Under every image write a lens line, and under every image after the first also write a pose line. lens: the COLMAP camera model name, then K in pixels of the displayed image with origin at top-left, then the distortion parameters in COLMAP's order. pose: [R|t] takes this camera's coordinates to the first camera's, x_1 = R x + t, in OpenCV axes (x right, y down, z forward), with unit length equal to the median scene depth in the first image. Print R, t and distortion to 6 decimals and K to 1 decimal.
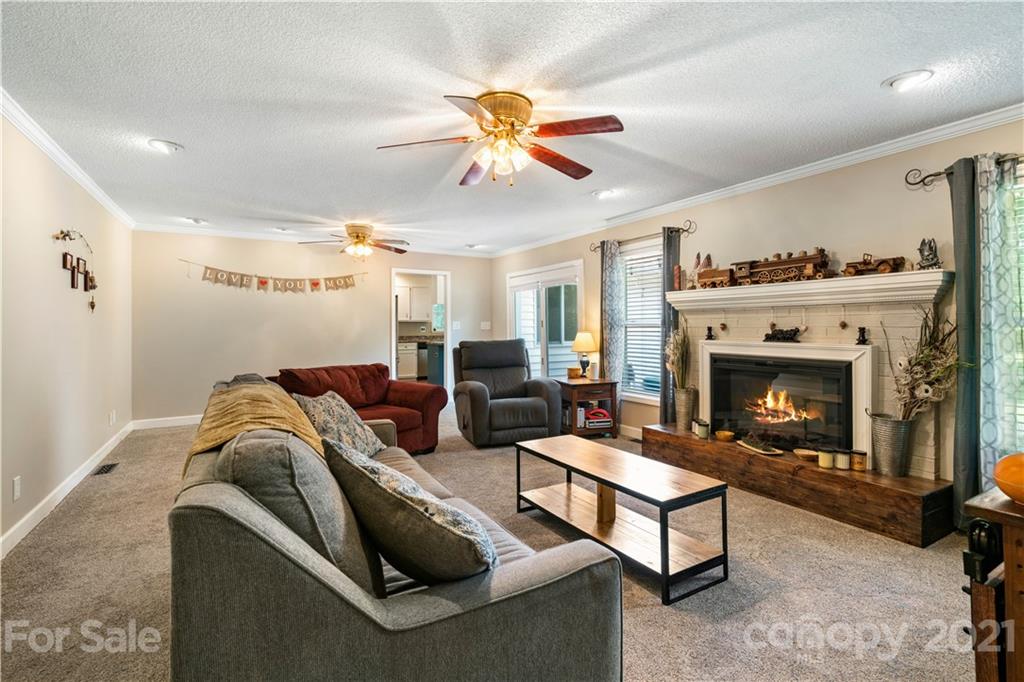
lens RADIAL K [[467.6, 0, 510.7], [0, 467.6, 325.8], [0, 0, 1]] dist [-0.000510, -0.000063]
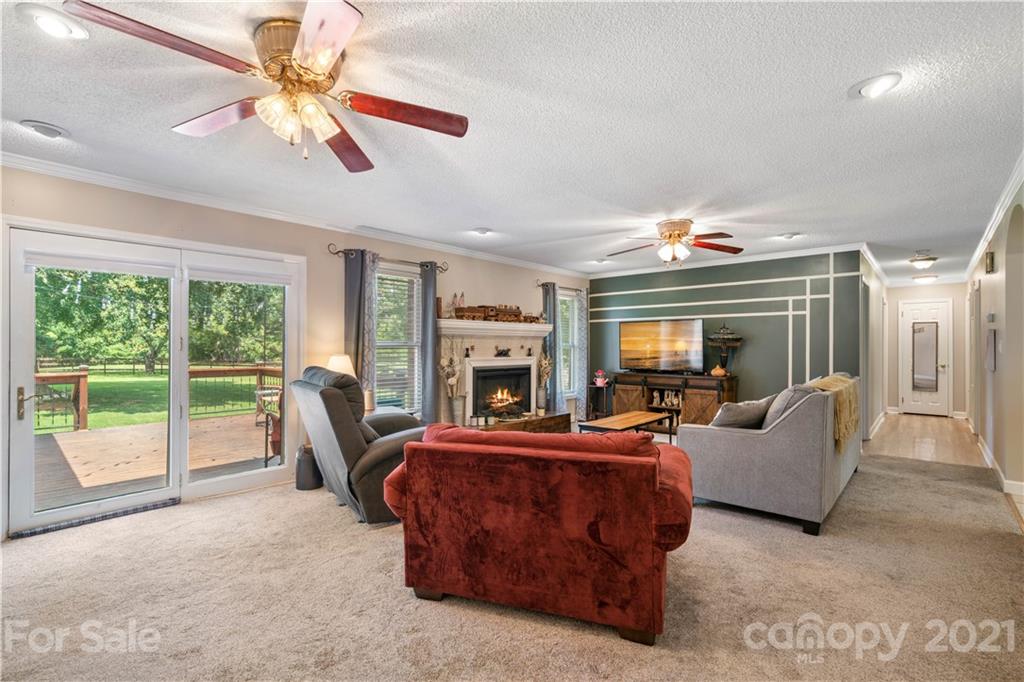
lens RADIAL K [[467.0, 0, 507.9], [0, 467.0, 347.1], [0, 0, 1]] dist [-0.003077, 0.000356]
pose [[-0.293020, -0.001077, 0.956106, -1.010230], [-0.002173, 0.999998, 0.000461, -0.001690], [-0.956104, -0.001943, -0.293021, 1.419400]]
